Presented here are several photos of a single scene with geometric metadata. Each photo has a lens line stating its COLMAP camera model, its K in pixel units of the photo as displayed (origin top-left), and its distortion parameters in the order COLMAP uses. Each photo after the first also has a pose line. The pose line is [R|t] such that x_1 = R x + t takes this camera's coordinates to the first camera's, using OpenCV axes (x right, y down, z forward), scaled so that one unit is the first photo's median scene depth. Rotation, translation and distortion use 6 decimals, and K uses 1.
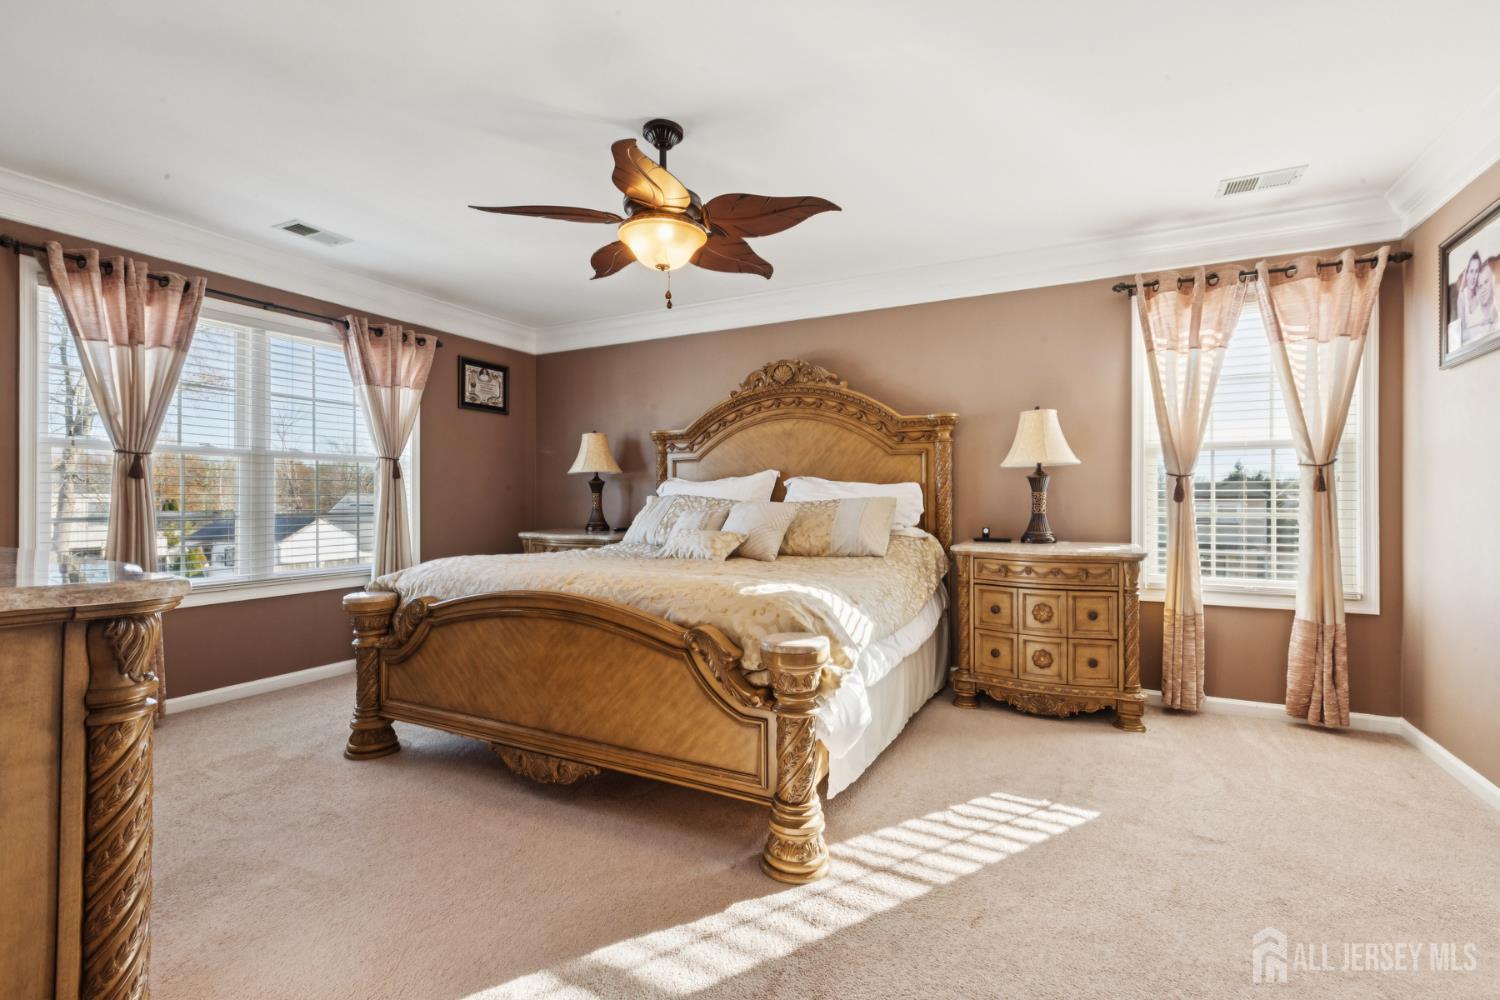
lens RADIAL K [[674.1, 0, 760.5], [0, 674.1, 496.2], [0, 0, 1]] dist [-0.000072, 0.001106]
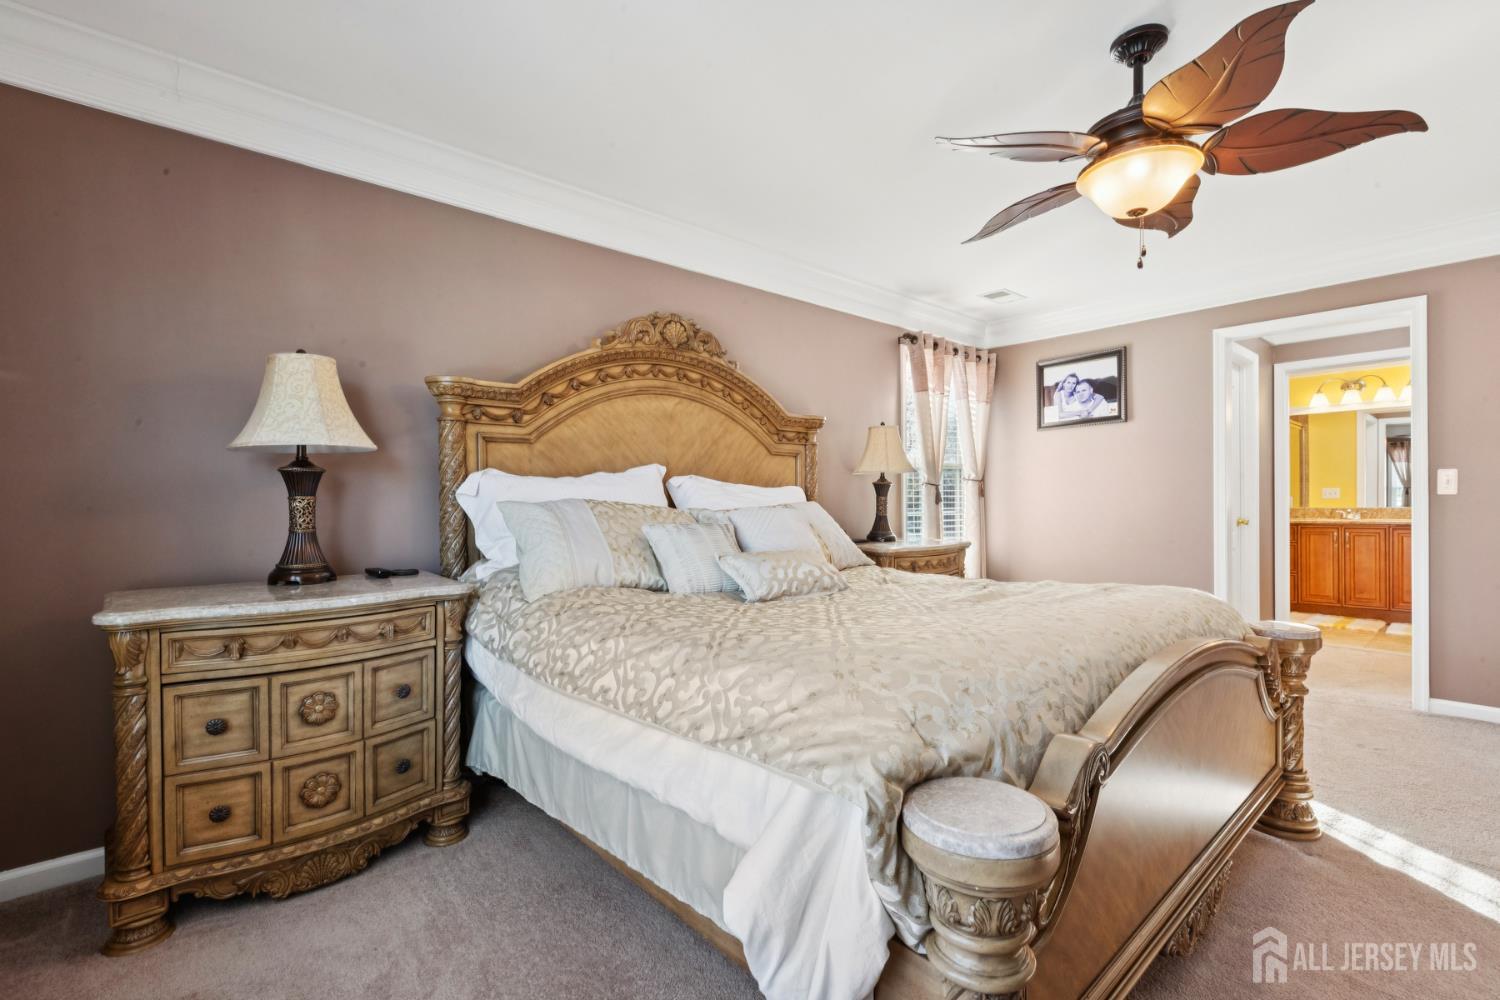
lens RADIAL K [[674.1, 0, 752.9], [0, 674.1, 504.8], [0, 0, 1]] dist [-0.000072, 0.001106]
pose [[0.364609, -0.006777, 0.931136, -0.620022], [0.004269, 0.999975, 0.005607, 0.000060], [-0.931151, 0.001931, 0.364629, 0.662694]]
